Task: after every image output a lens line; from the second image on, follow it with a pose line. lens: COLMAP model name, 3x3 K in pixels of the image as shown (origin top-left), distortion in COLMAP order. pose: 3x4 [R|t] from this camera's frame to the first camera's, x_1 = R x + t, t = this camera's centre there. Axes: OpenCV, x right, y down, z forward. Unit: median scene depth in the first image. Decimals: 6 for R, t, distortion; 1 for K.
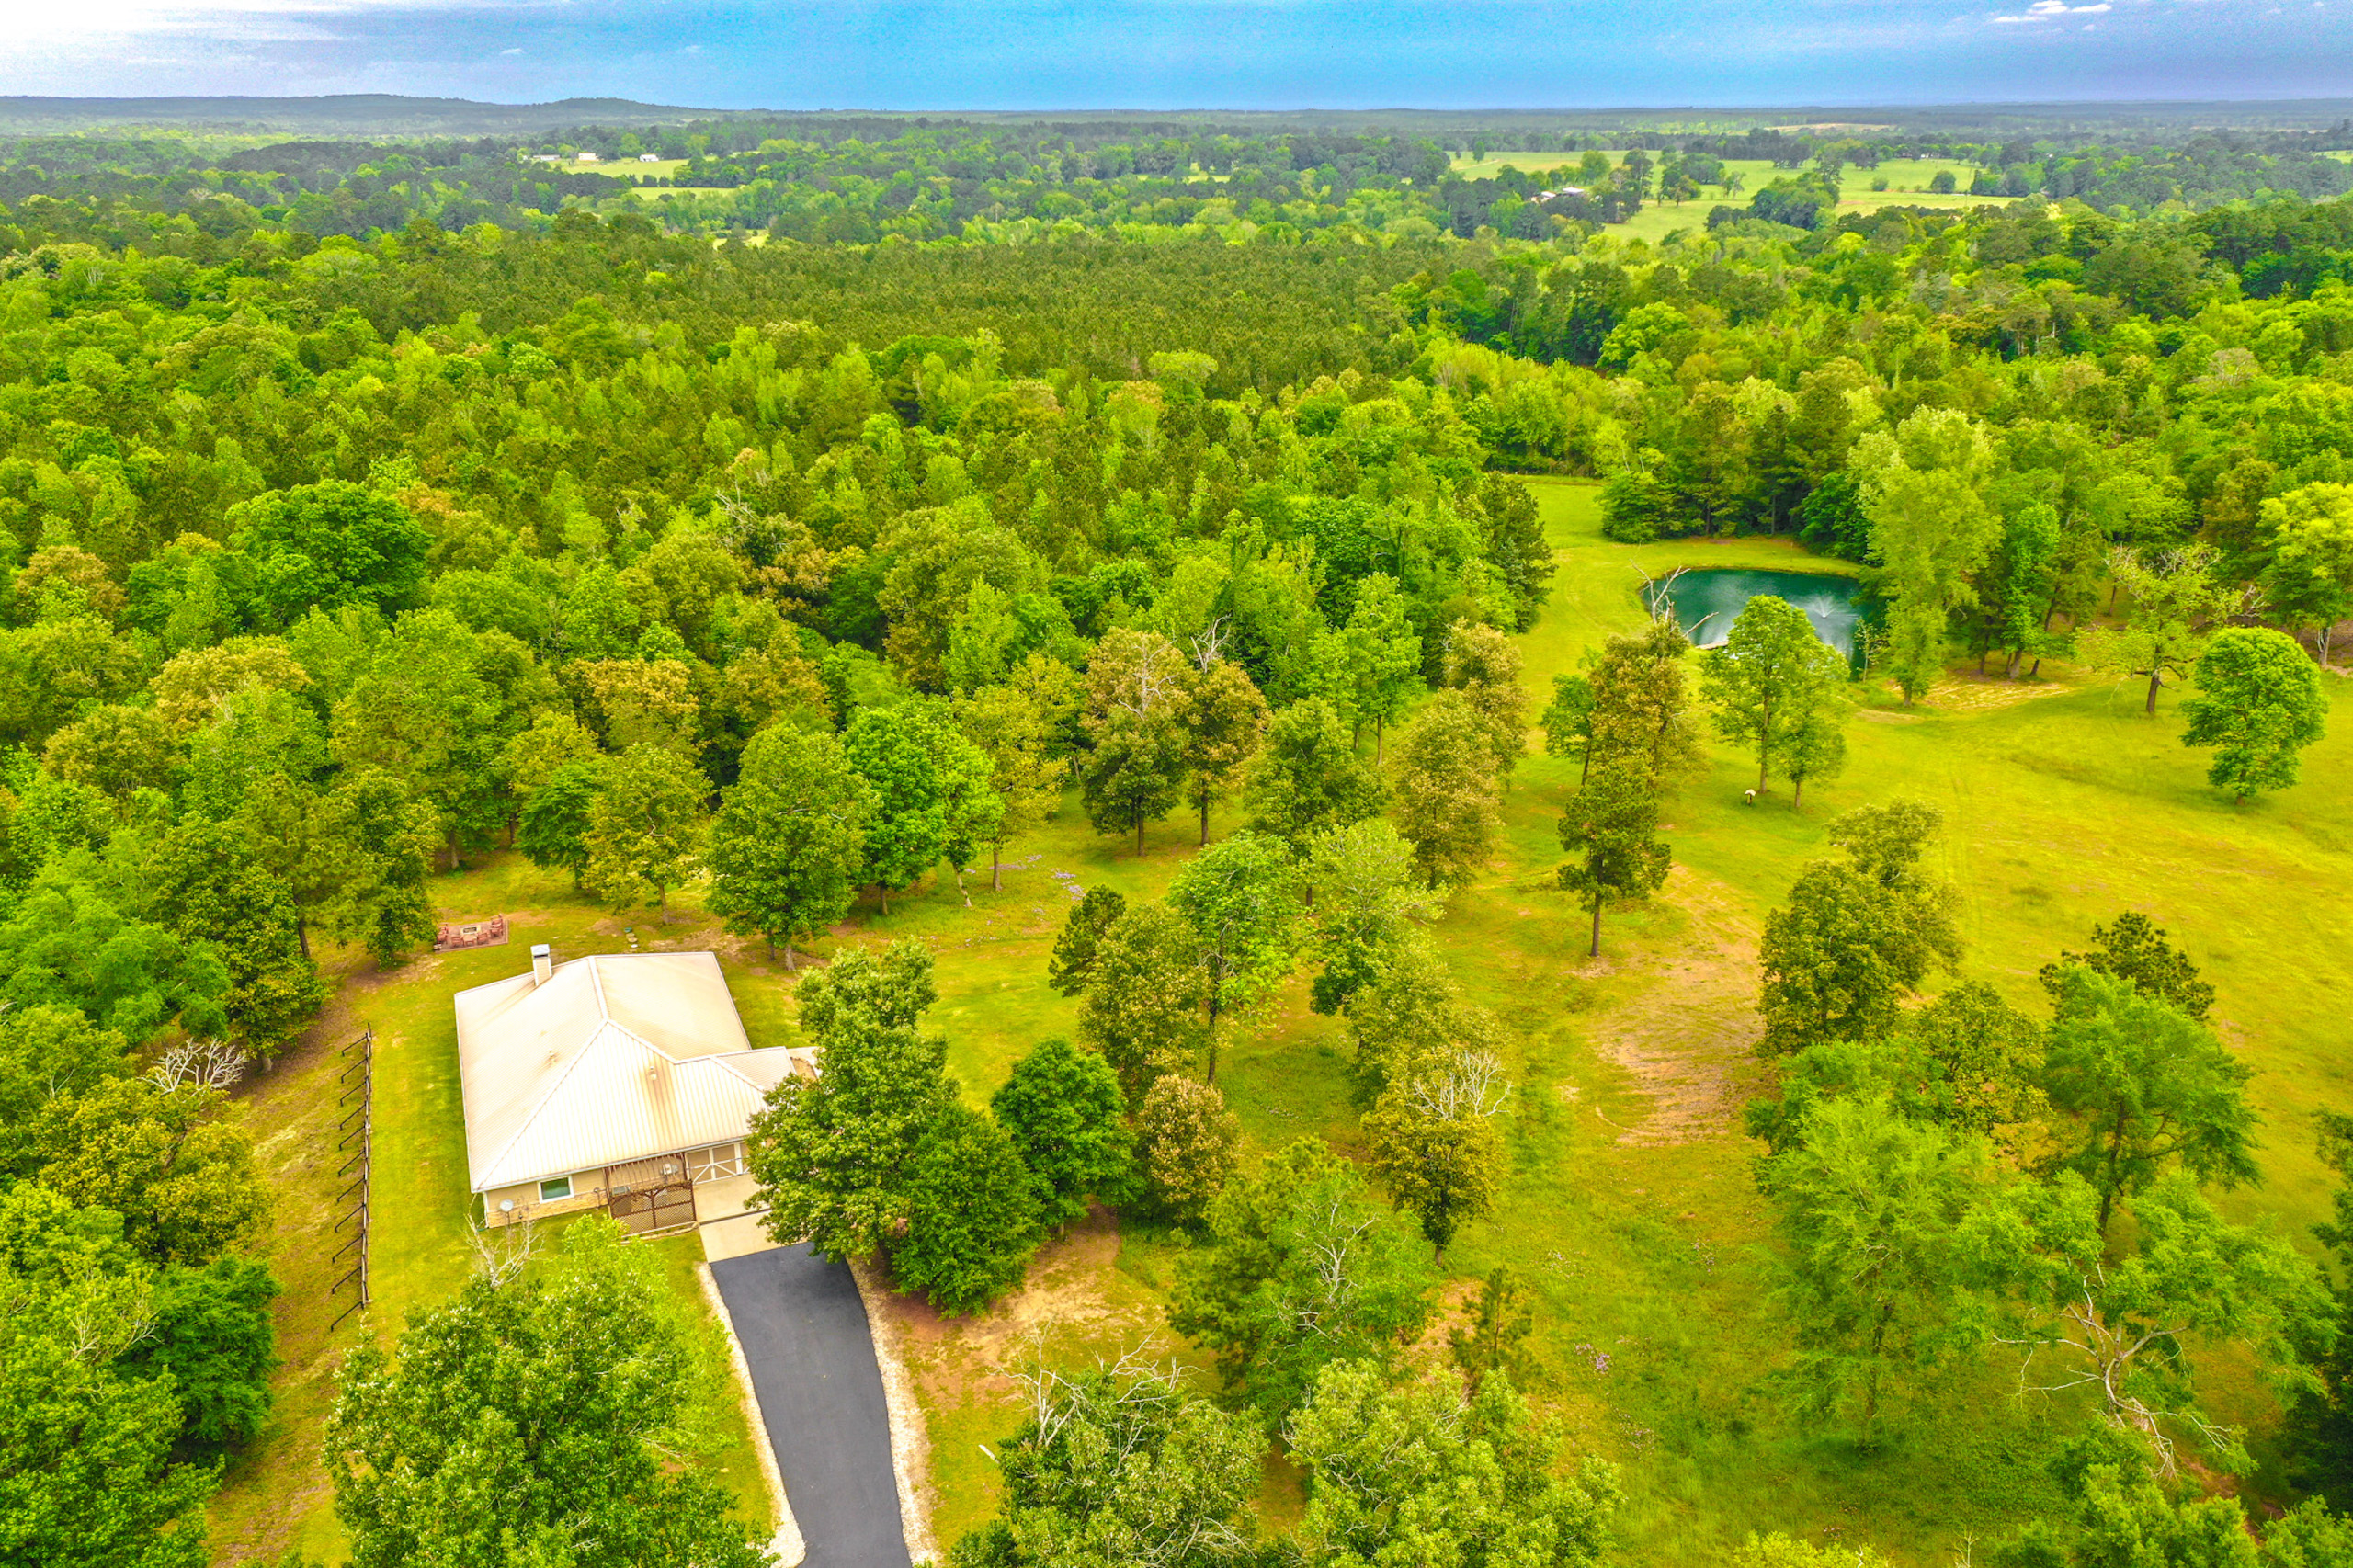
lens RADIAL K [[1845.7, 0, 1176.5], [0, 1845.7, 784.0], [0, 0, 1]] dist [0.012092, 0.004393]
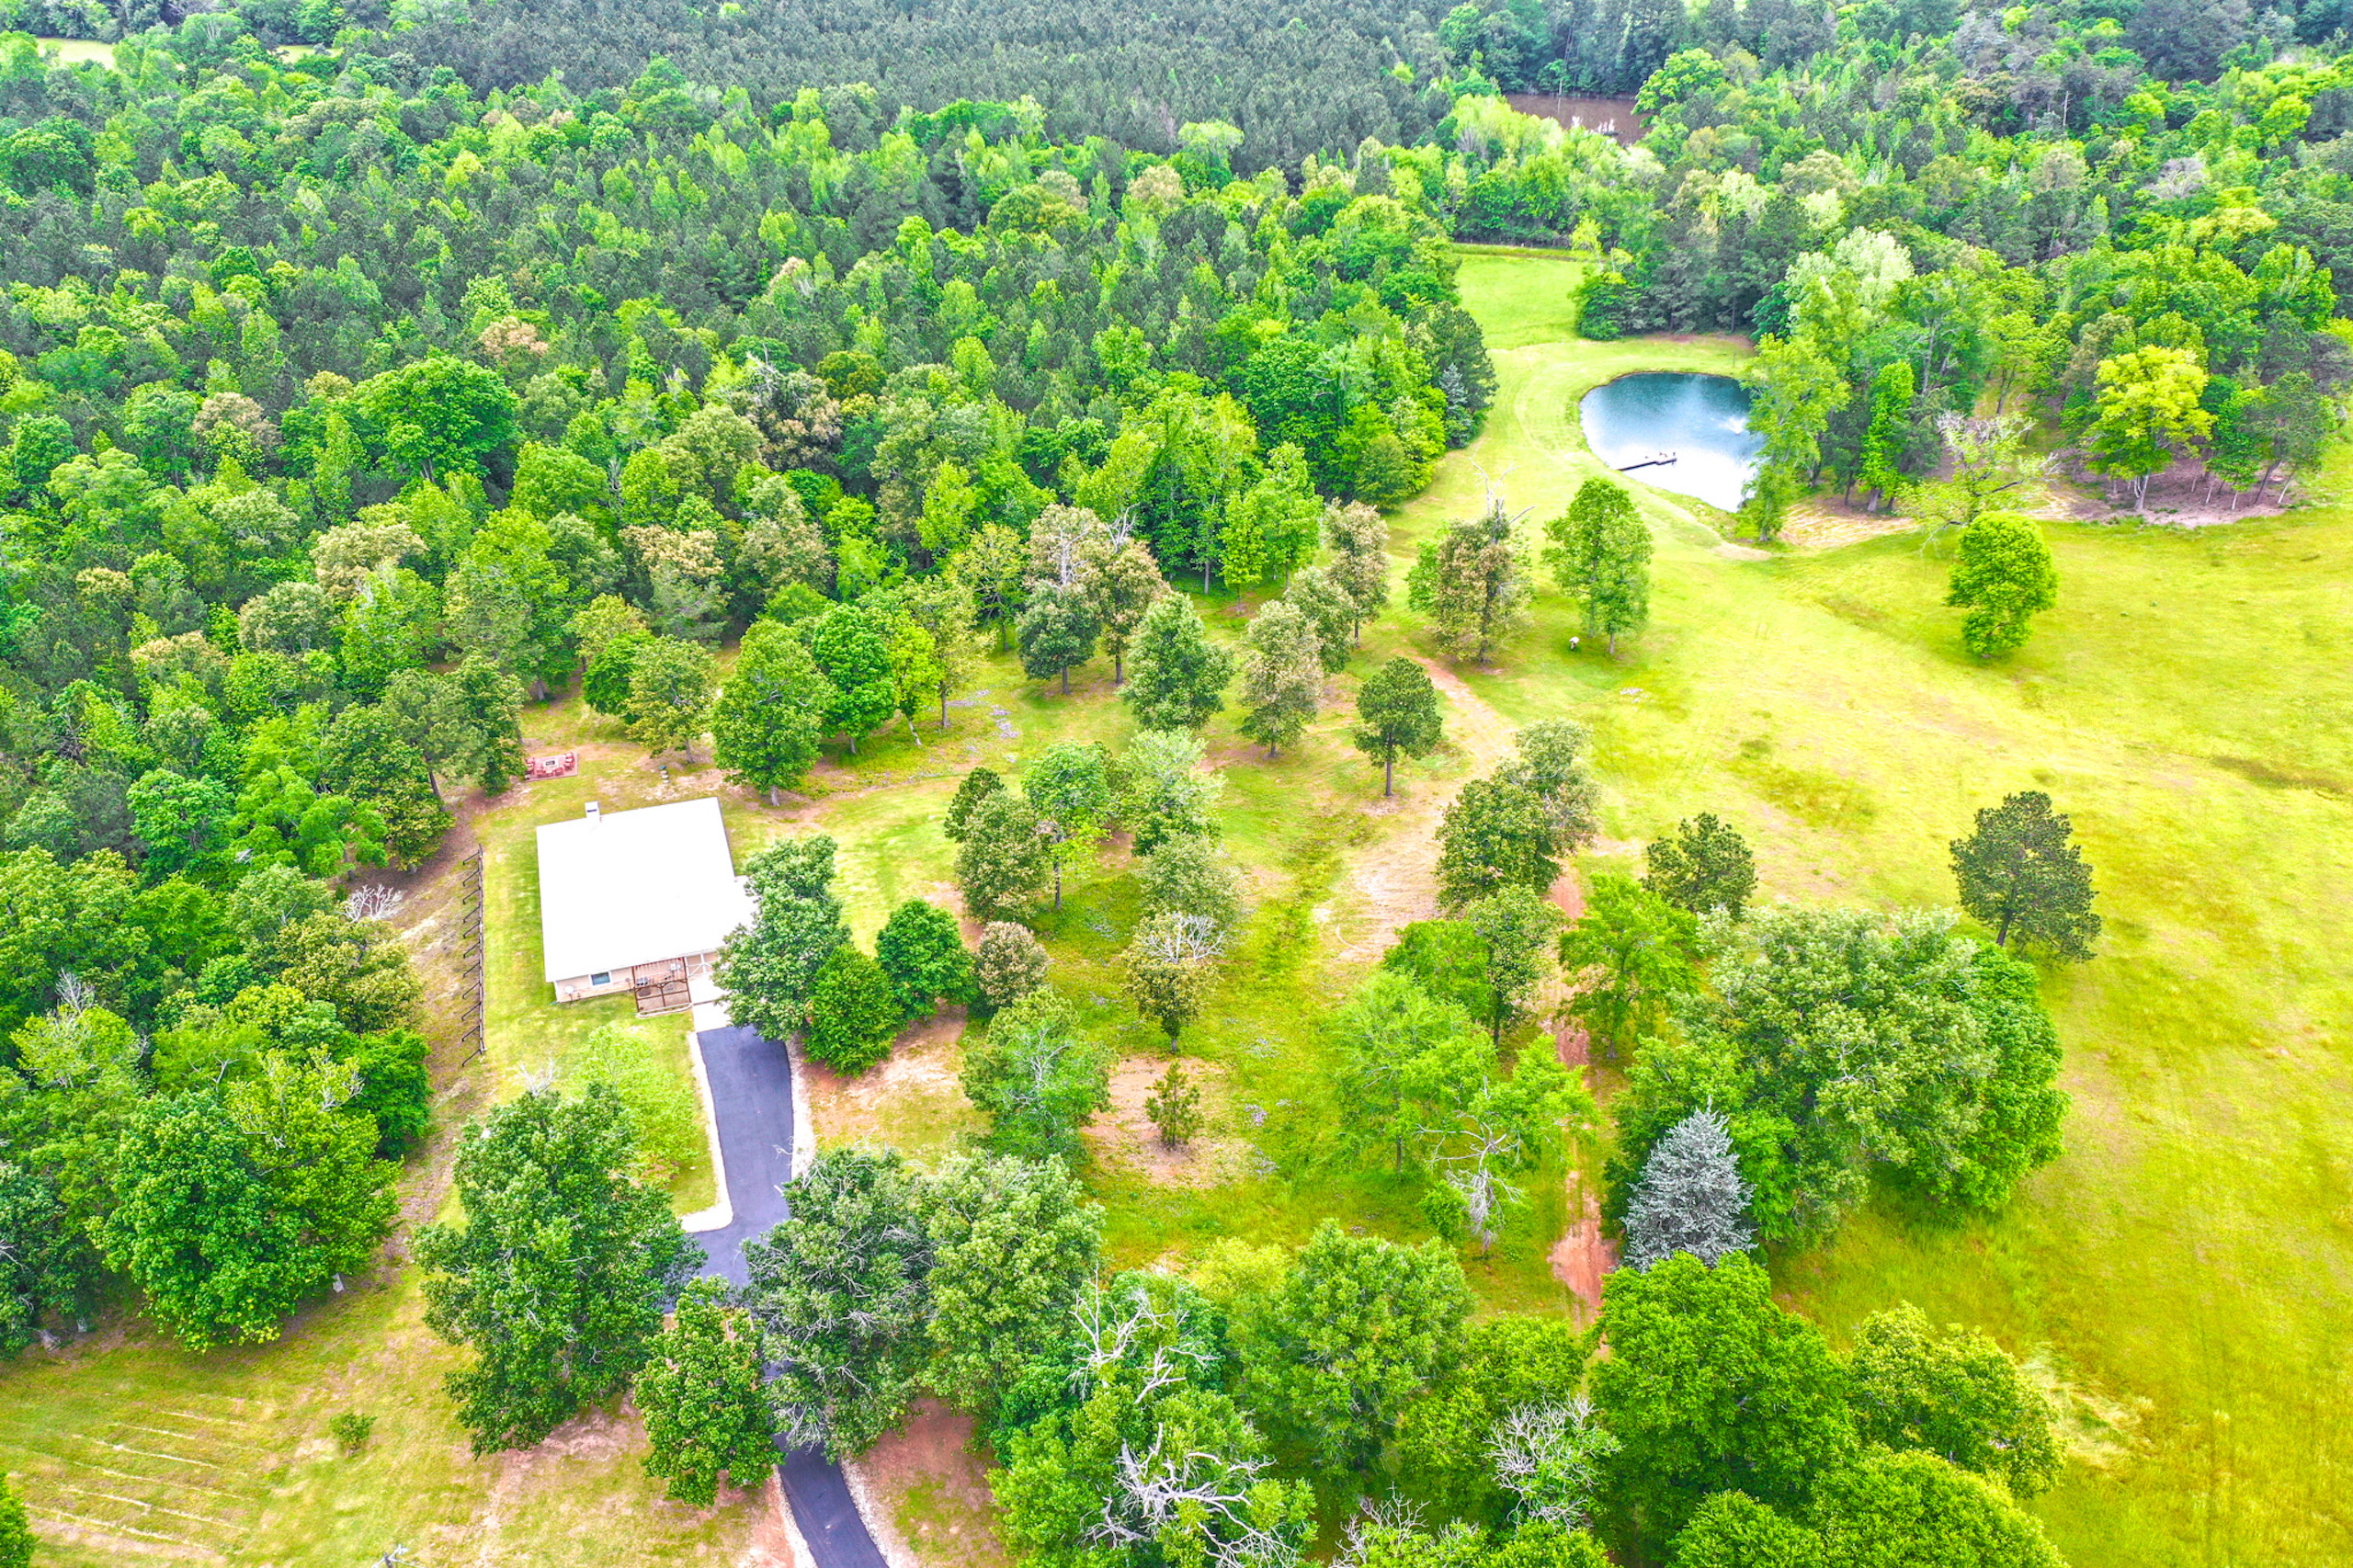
lens RADIAL K [[1845.7, 0, 1176.5], [0, 1845.7, 784.0], [0, 0, 1]] dist [0.012092, 0.004393]
pose [[0.997780, 0.029400, -0.059750, 0.136064], [-0.017672, 0.981994, 0.188083, -0.141343], [0.064204, -0.186610, 0.980334, -0.264873]]
